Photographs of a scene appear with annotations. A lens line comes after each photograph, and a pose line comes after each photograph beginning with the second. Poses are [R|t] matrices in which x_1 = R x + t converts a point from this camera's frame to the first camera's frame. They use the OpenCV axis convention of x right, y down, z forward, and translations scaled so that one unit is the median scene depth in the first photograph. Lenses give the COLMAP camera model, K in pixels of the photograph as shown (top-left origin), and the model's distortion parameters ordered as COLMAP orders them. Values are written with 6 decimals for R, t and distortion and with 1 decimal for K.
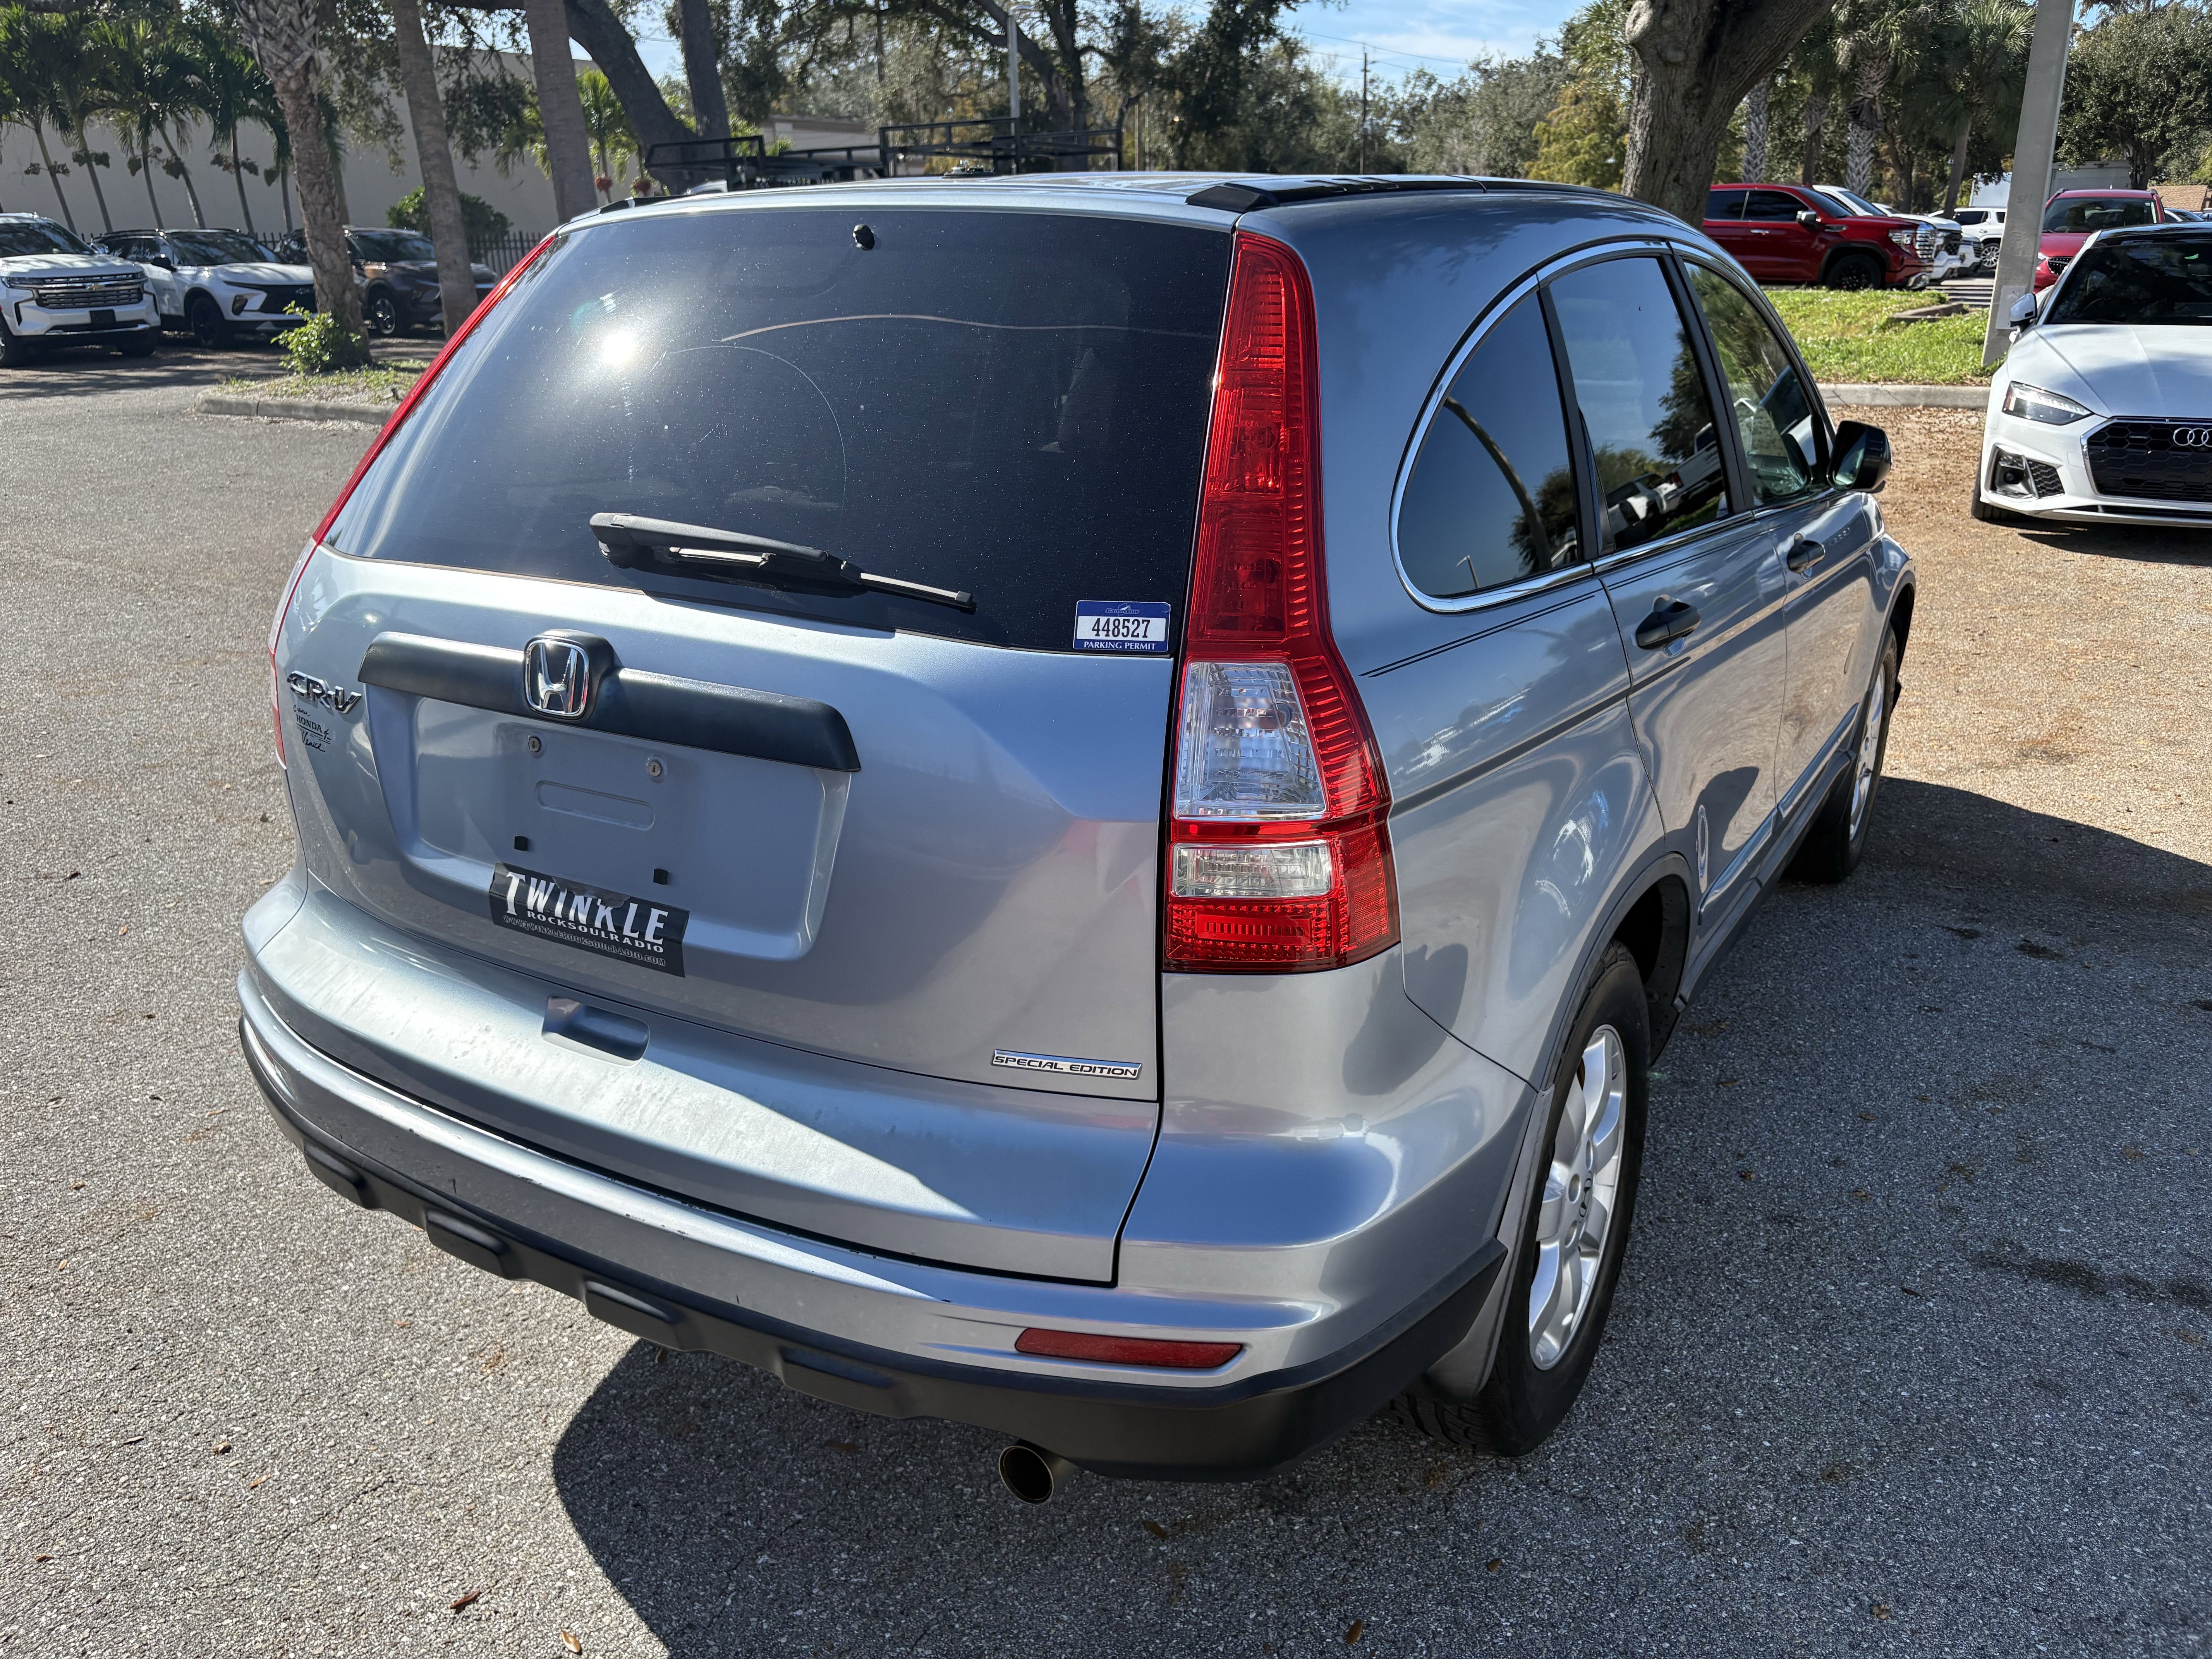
lens RADIAL K [[1720.7, 0, 1106.8], [0, 1720.7, 795.7], [0, 0, 1]] dist [0.008656, 0.001491]
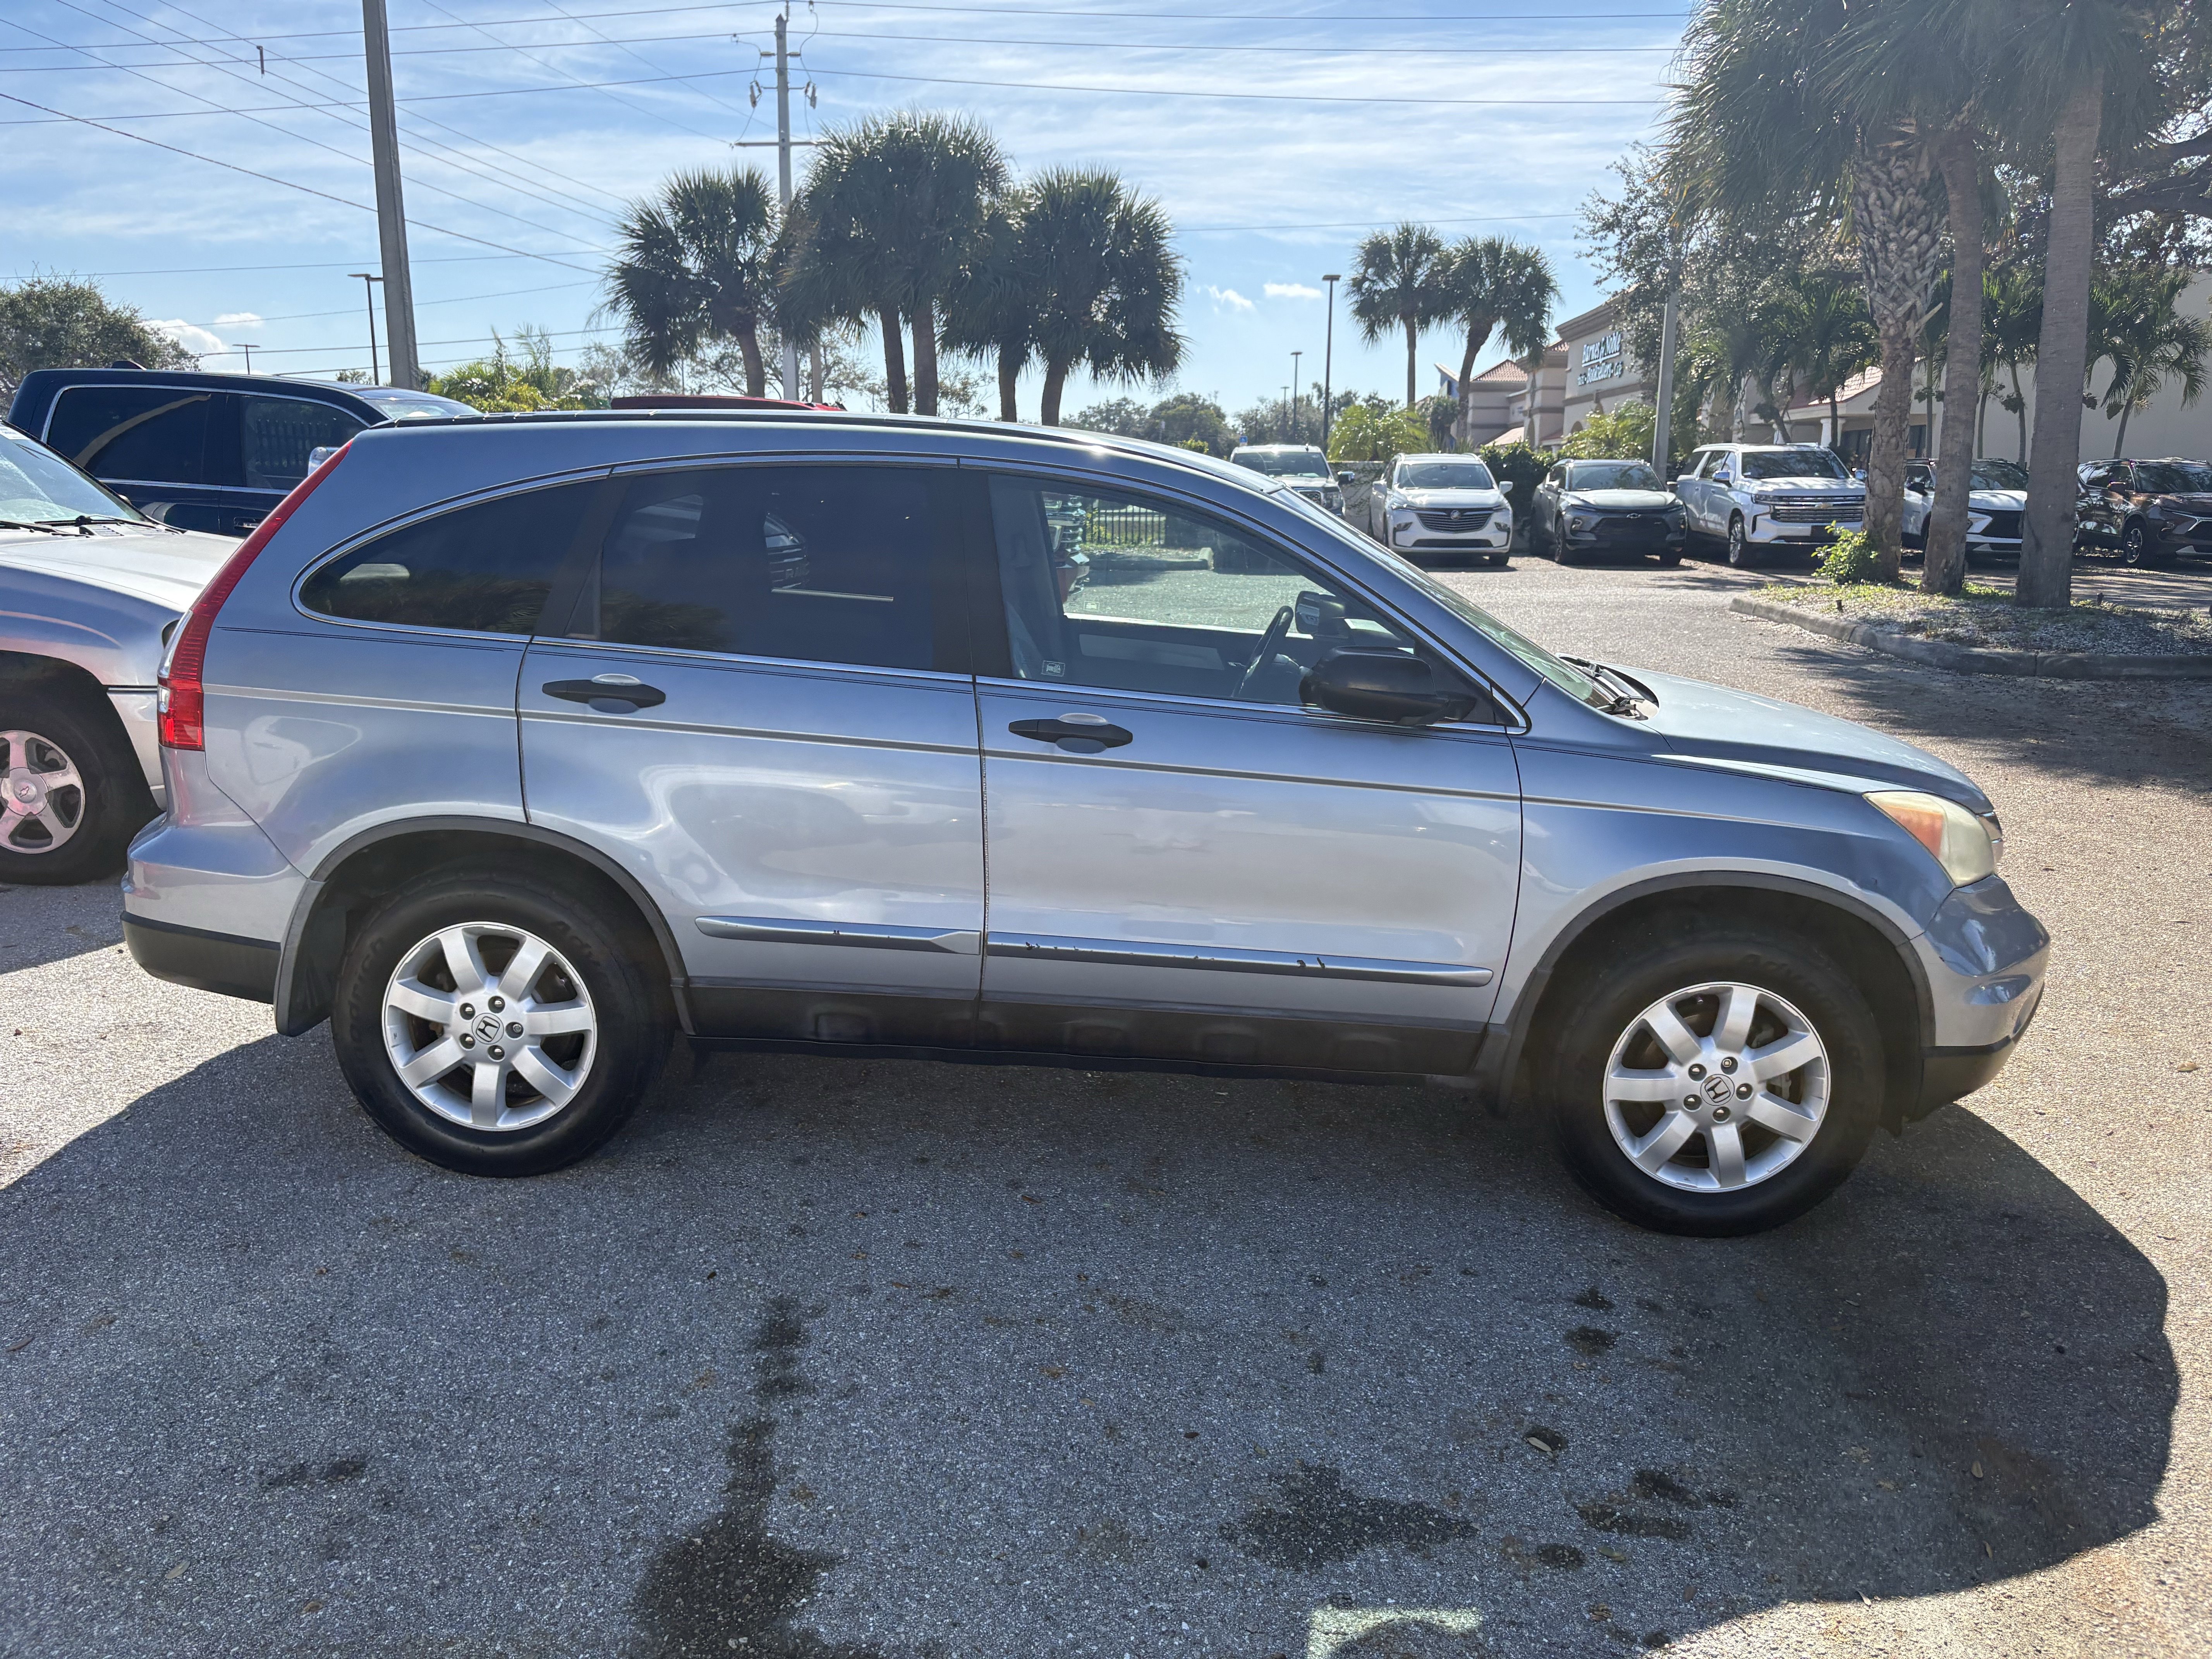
lens RADIAL K [[1671.3, 0, 1117.9], [0, 1671.3, 828.5], [0, 0, 1]] dist [0.064629, -0.064315]
pose [[0.489799, 0.205527, -0.847263, 0.269780], [-0.290937, 0.954640, 0.063385, -0.032150], [0.821859, 0.215454, 0.527377, 0.089197]]
